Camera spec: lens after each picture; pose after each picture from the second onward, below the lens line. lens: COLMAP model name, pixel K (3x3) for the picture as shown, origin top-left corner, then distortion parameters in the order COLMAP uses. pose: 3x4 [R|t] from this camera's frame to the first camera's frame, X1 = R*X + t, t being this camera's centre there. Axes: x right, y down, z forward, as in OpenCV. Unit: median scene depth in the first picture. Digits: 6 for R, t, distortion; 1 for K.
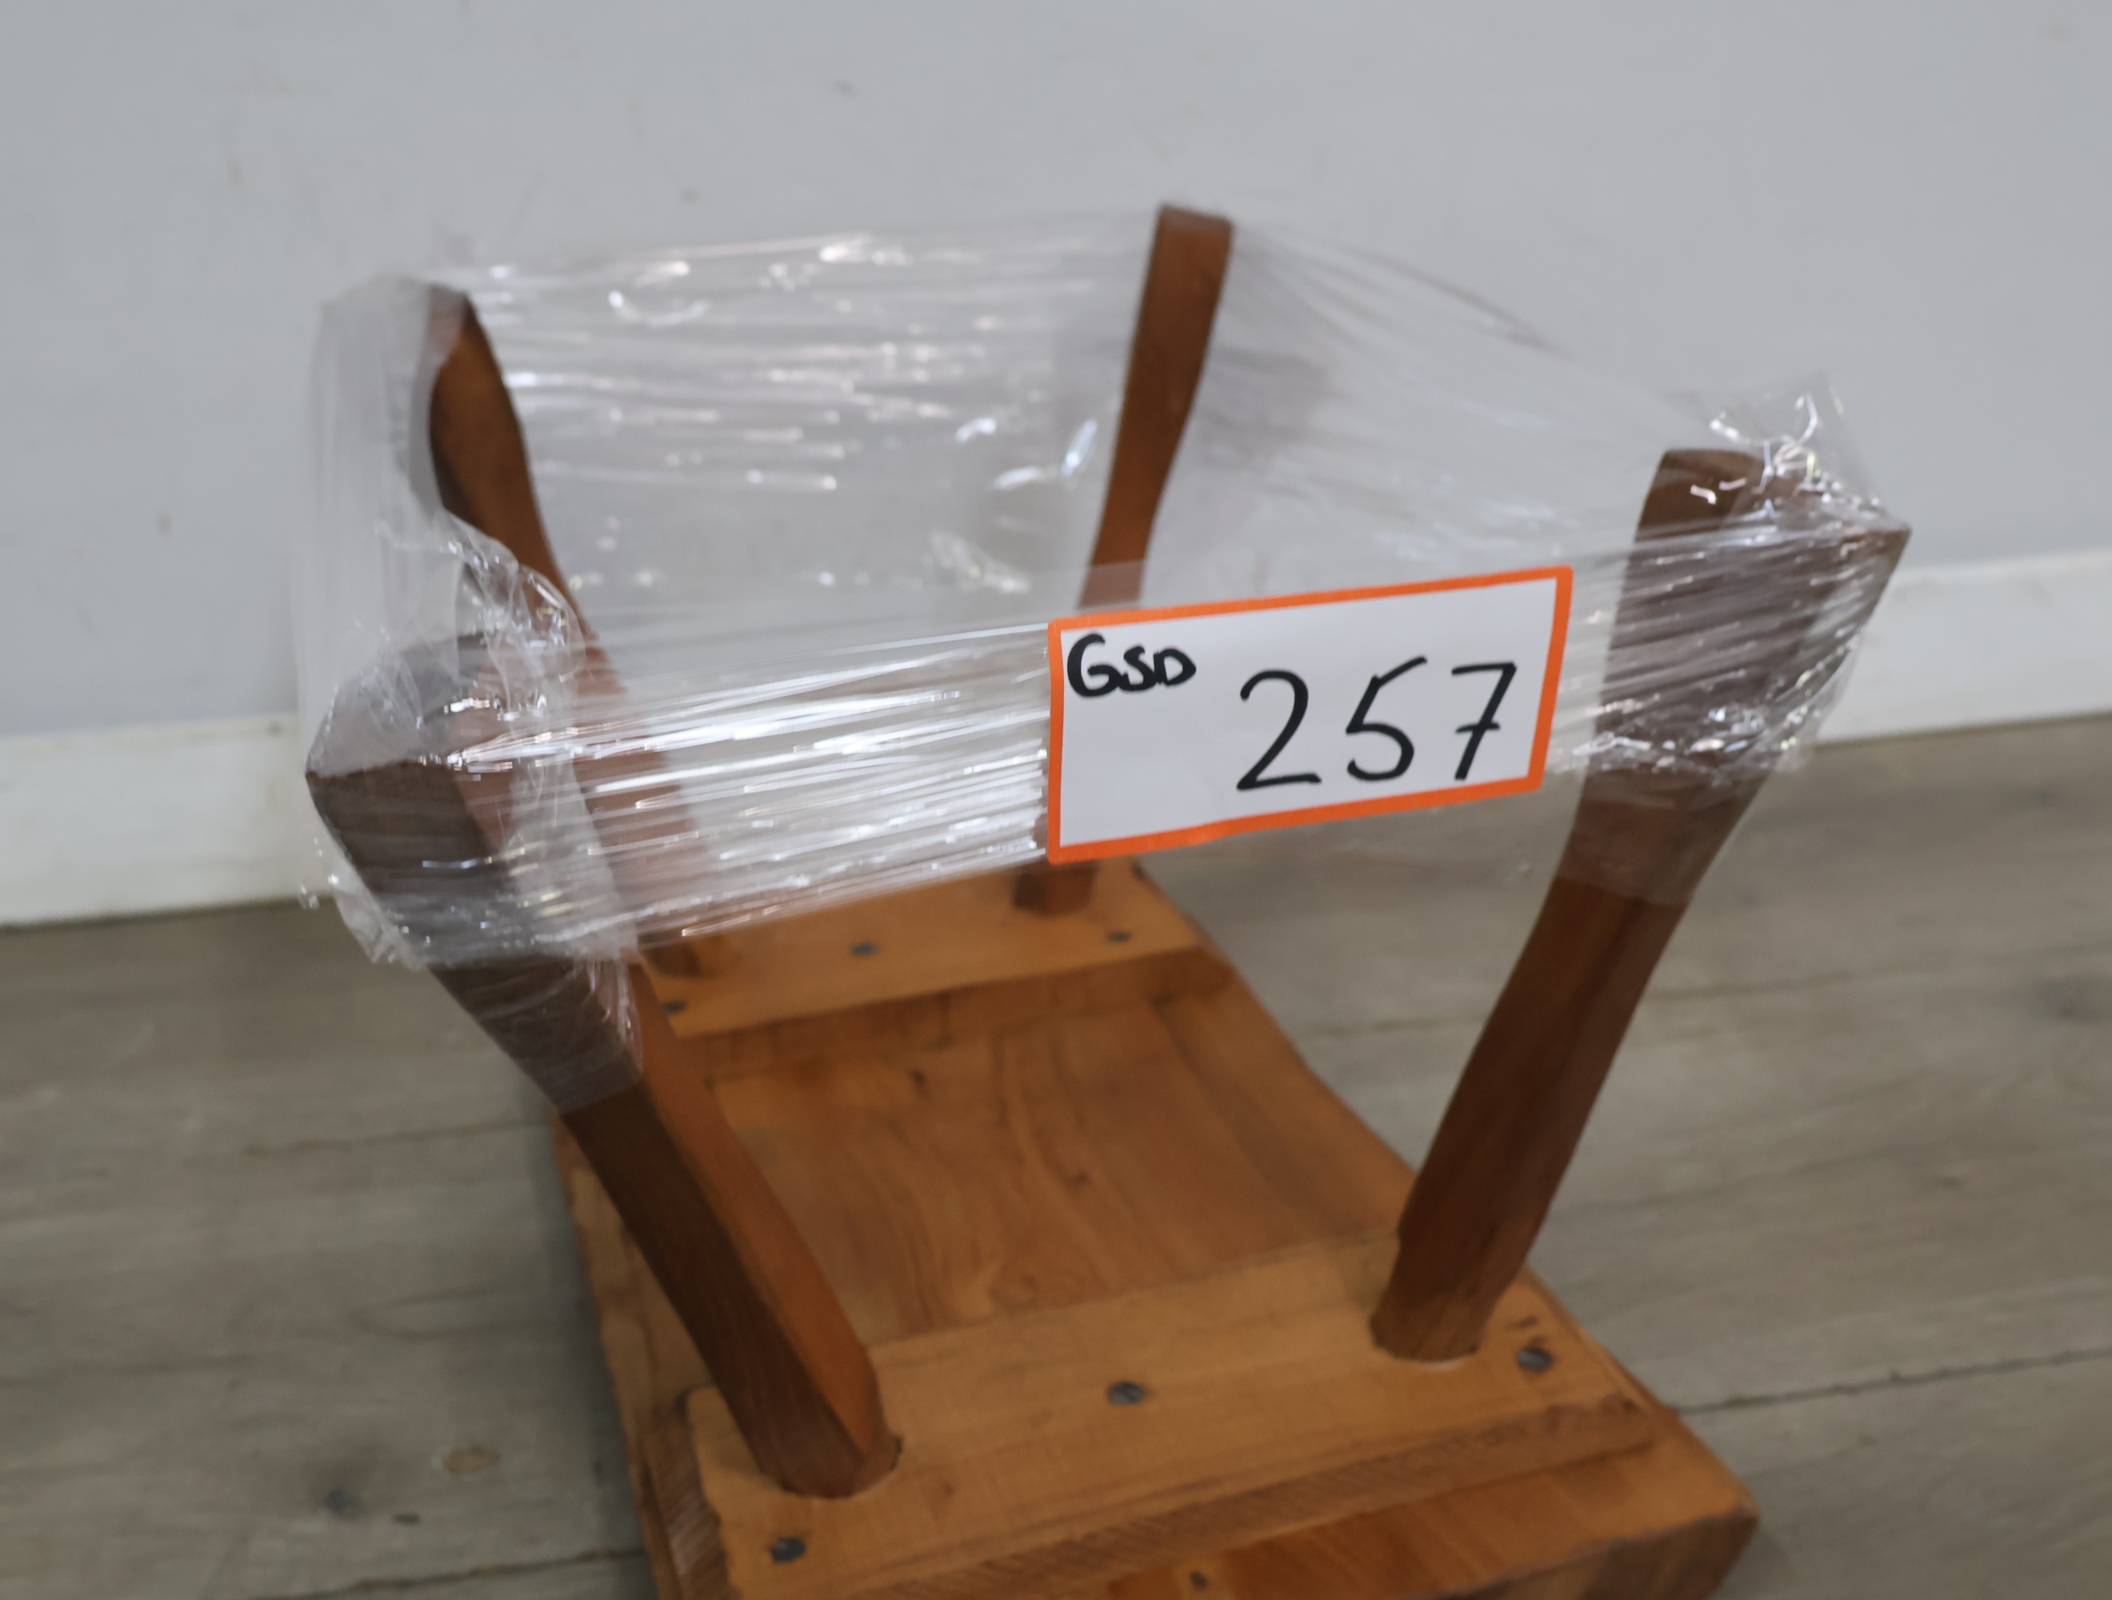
lens RADIAL K [[2352.8, 0, 1061.2], [0, 2352.8, 822.1], [0, 0, 1]] dist [0.007964, 0.000000]
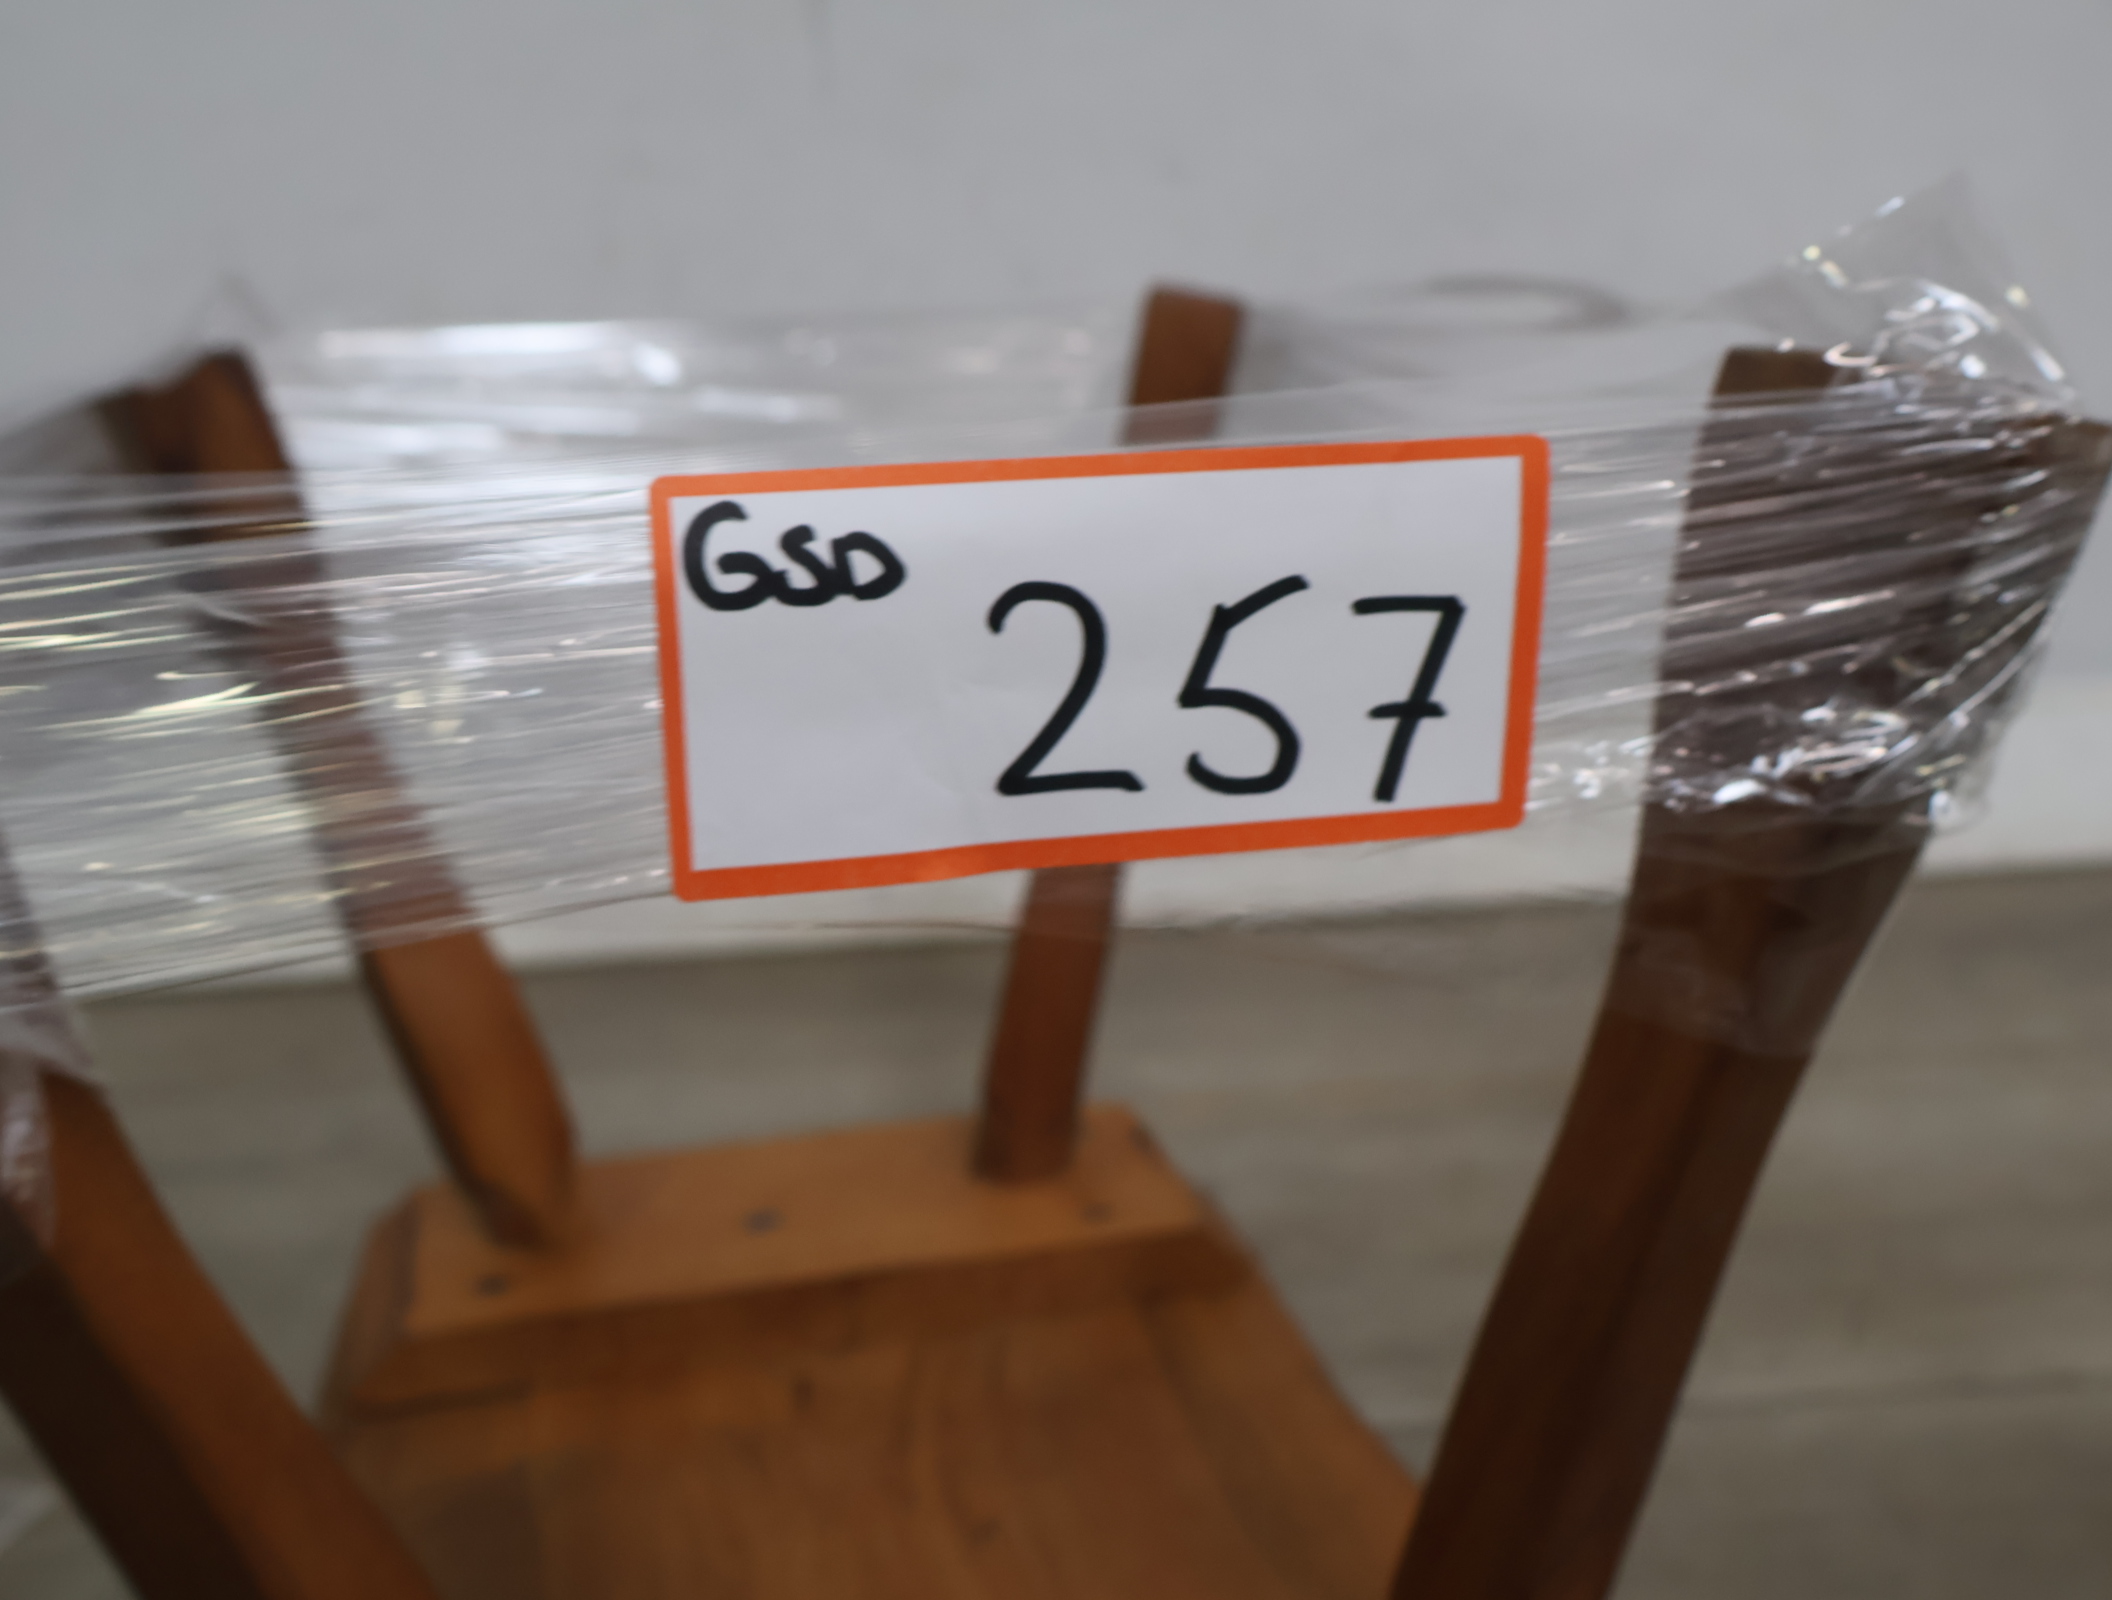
lens RADIAL K [[2352.8, 0, 1050.9], [0, 2352.8, 810.6], [0, 0, 1]] dist [0.007964, 0.000000]
pose [[0.994113, 0.003362, -0.108296, 0.153631], [-0.023269, 0.982820, -0.183093, 0.101603], [0.105820, 0.184535, 0.977113, 0.400856]]
